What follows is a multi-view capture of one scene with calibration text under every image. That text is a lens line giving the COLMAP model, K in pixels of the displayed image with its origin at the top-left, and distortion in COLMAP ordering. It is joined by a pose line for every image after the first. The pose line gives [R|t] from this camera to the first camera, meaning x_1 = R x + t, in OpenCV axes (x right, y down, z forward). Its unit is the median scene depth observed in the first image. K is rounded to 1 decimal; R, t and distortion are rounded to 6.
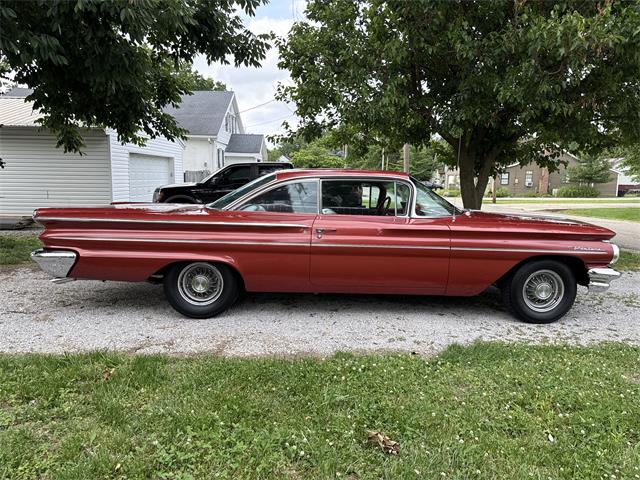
lens RADIAL K [[459.1, 0, 329.6], [0, 459.1, 241.5], [0, 0, 1]] dist [0.022412, -0.034249]
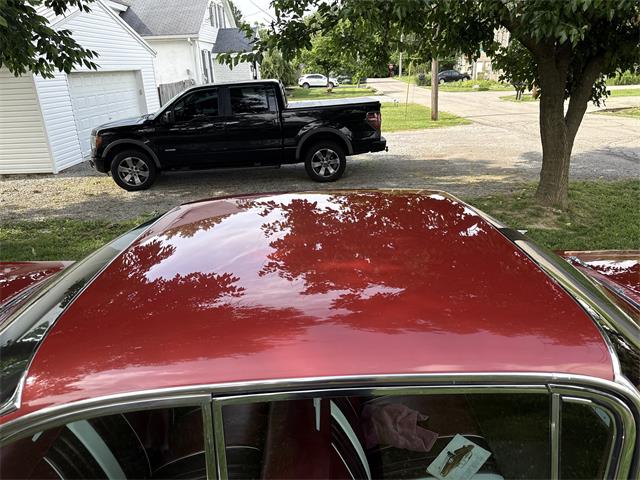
lens RADIAL K [[459.1, 0, 315.0], [0, 459.1, 244.8], [0, 0, 1]] dist [0.022412, -0.034249]
pose [[0.997151, -0.032819, -0.067923, 0.020502], [0.047503, 0.972637, 0.227423, -0.117131], [0.058601, -0.230002, 0.971424, 0.362853]]
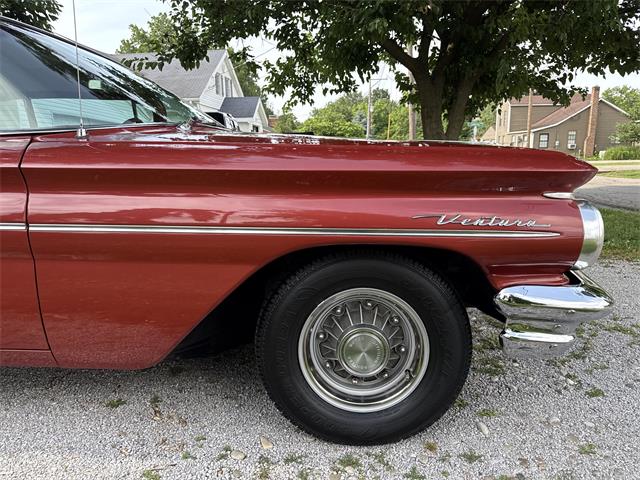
lens RADIAL K [[459.1, 0, 325.5], [0, 459.1, 242.2], [0, 0, 1]] dist [0.022412, -0.034249]
pose [[0.995608, -0.012024, -0.092848, 0.217224], [0.017548, 0.998109, 0.058908, 0.004469], [0.091964, -0.060279, 0.993936, 0.314530]]
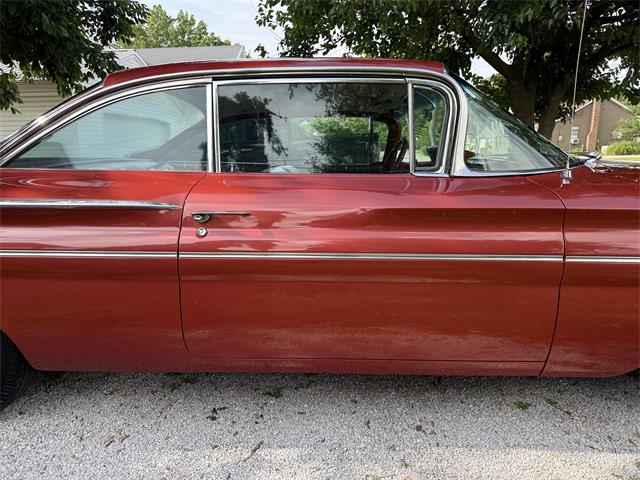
lens RADIAL K [[459.1, 0, 323.5], [0, 459.1, 245.7], [0, 0, 1]] dist [0.022412, -0.034249]
pose [[0.997022, -0.014925, -0.075664, 0.045401], [0.020941, 0.996627, 0.079352, -0.012399], [0.074225, -0.080700, 0.993971, 0.277642]]
